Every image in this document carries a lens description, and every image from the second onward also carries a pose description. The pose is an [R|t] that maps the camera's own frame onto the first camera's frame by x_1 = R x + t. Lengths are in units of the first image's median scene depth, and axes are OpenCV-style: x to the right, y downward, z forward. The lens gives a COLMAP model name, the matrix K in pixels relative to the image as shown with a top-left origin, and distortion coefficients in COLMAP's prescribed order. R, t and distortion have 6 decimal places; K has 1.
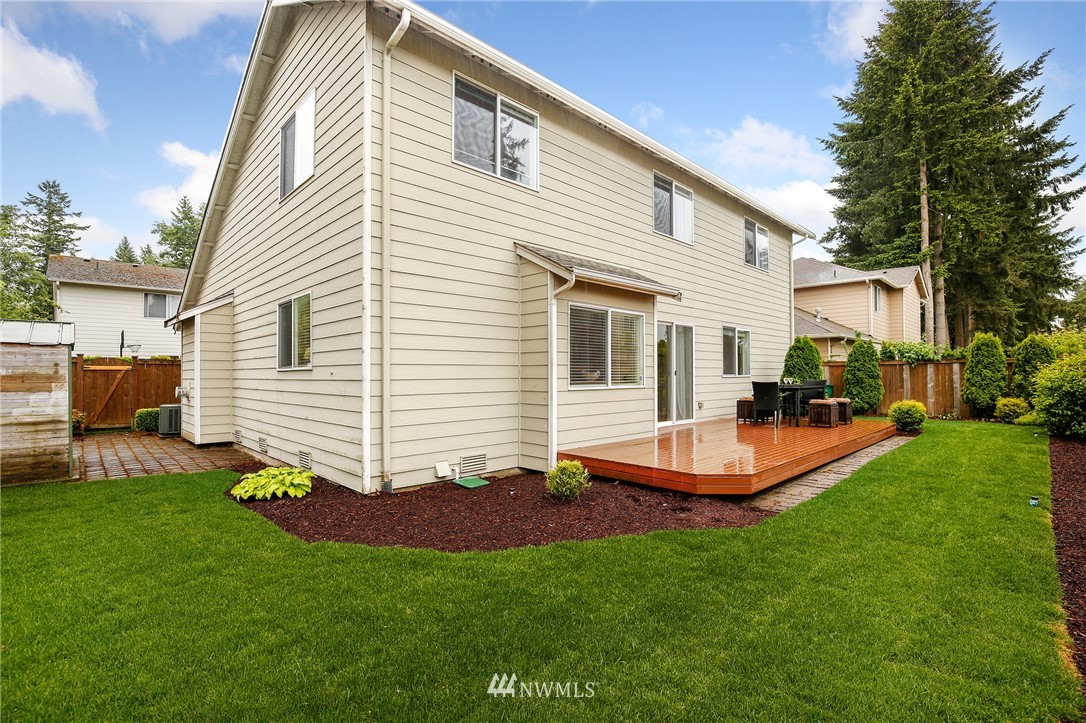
lens RADIAL K [[509.5, 0, 541.0], [0, 509.5, 371.1], [0, 0, 1]] dist [-0.025212, -0.000323]
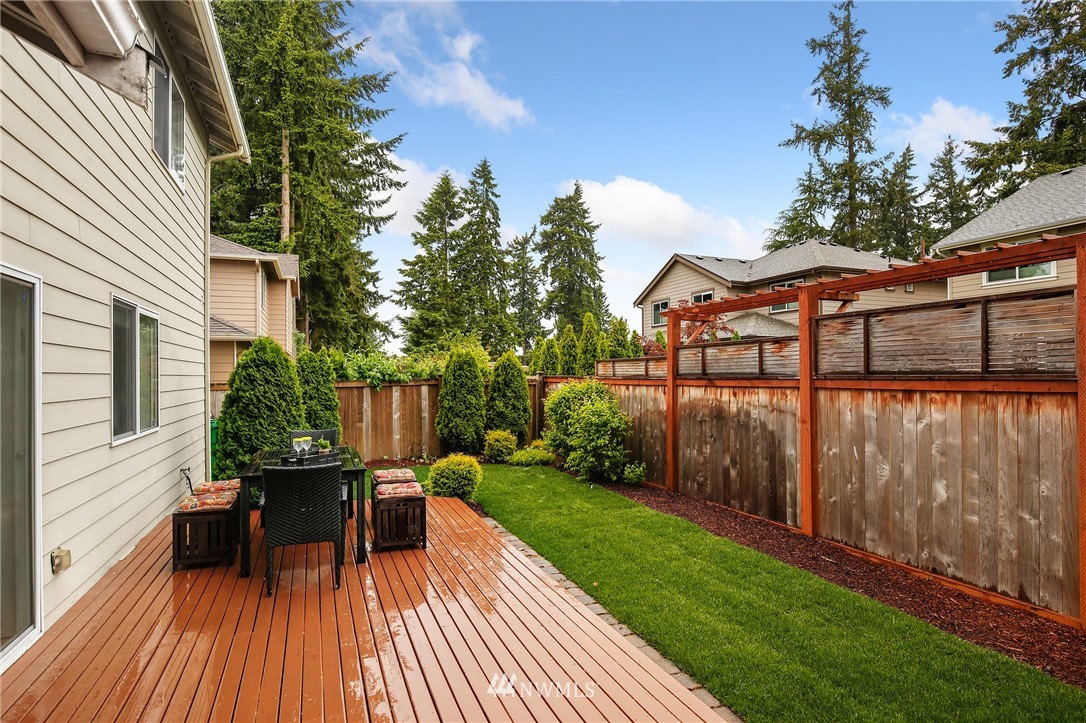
lens RADIAL K [[576.2, 0, 543.0], [0, 576.2, 361.5], [0, 0, 1]] dist [-0.002514, -0.000701]
pose [[0.378658, 0.020966, 0.925299, 0.089353], [0.001895, 0.999724, -0.023428, -0.030107], [-0.925535, 0.010625, 0.378514, 0.488898]]
